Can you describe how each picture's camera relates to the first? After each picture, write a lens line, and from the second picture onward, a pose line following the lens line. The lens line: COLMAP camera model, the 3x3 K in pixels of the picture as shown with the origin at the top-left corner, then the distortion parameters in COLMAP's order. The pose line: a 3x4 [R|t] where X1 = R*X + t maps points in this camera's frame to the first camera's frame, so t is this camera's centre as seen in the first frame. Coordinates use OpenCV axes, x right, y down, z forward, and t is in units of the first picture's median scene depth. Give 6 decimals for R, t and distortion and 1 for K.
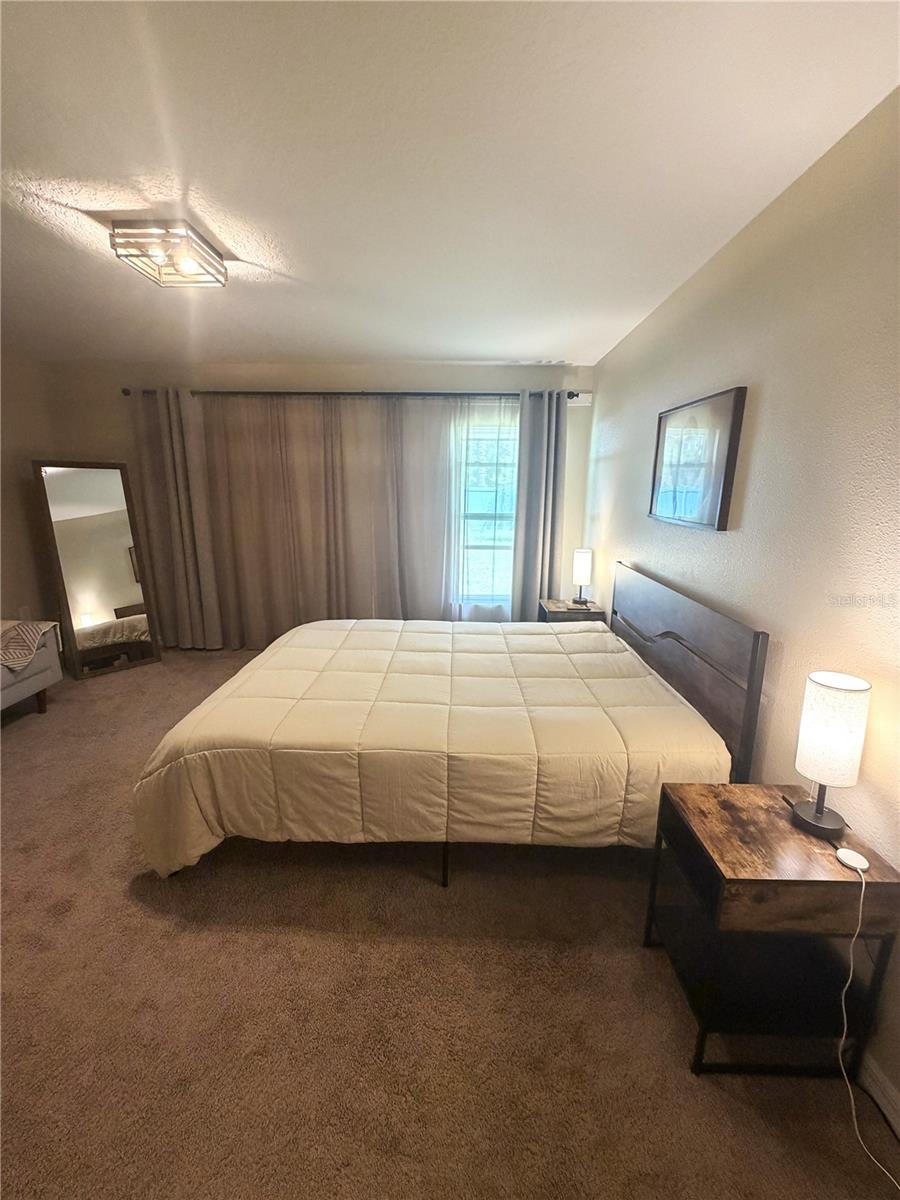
lens RADIAL K [[477.5, 0, 450.3], [0, 477.5, 595.6], [0, 0, 1]] dist [-0.005074, 0.000682]
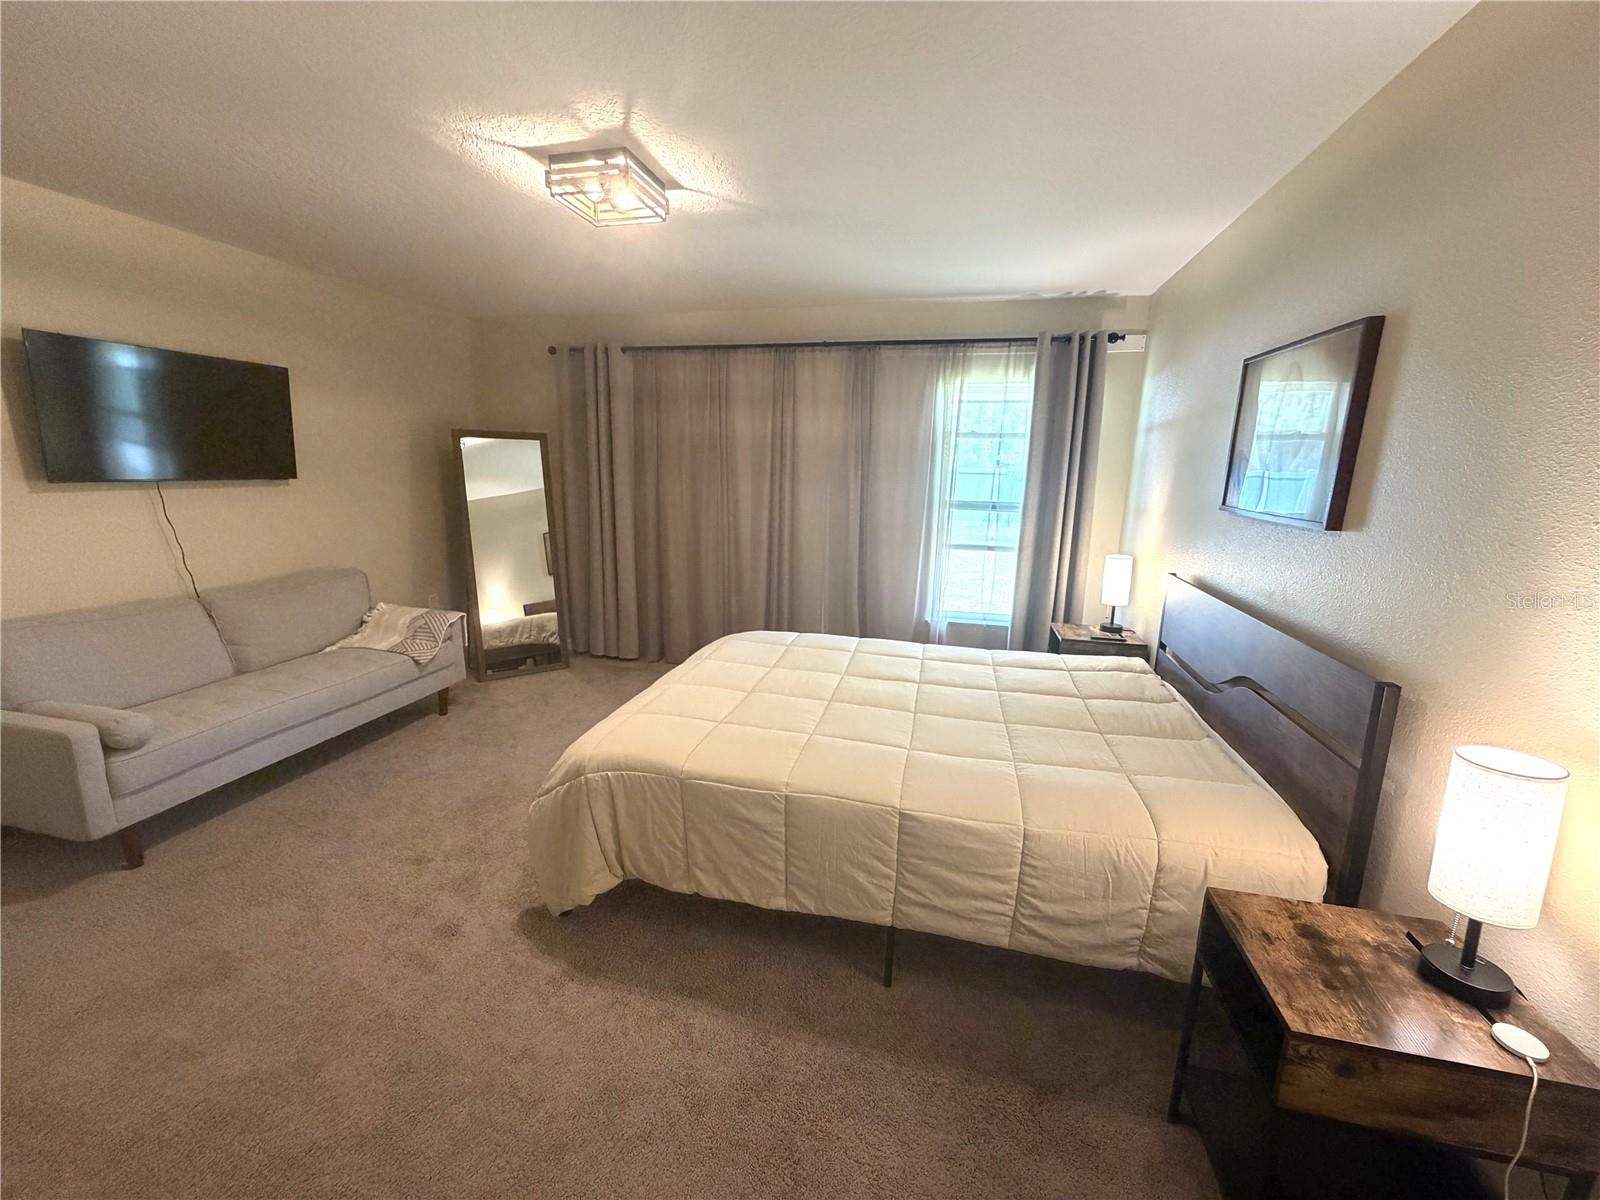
lens RADIAL K [[636.7, 0, 796.0], [0, 636.7, 599.4], [0, 0, 1]] dist [-0.005074, 0.000682]
pose [[0.976103, 0.054993, -0.210233, 0.025290], [-0.058902, 0.998187, -0.012373, 0.017578], [0.209171, 0.024460, 0.977573, -0.031254]]
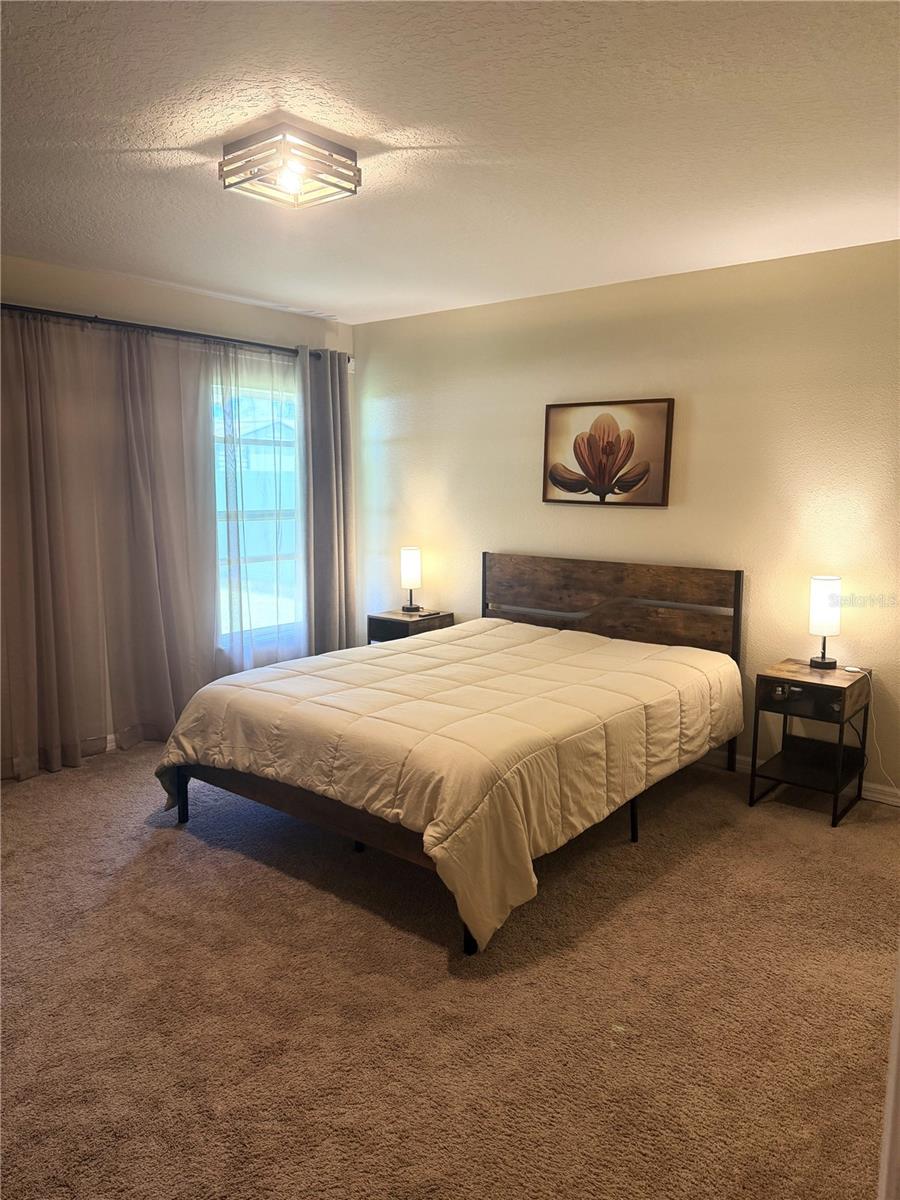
lens RADIAL K [[840.4, 0, 455.2], [0, 840.4, 594.4], [0, 0, 1]] dist [0.045709, -0.002156]
pose [[0.616575, -0.115434, 0.778787, -1.663795], [0.176362, 0.984305, 0.006268, -0.017418], [-0.767288, 0.133484, 0.627257, 0.048341]]
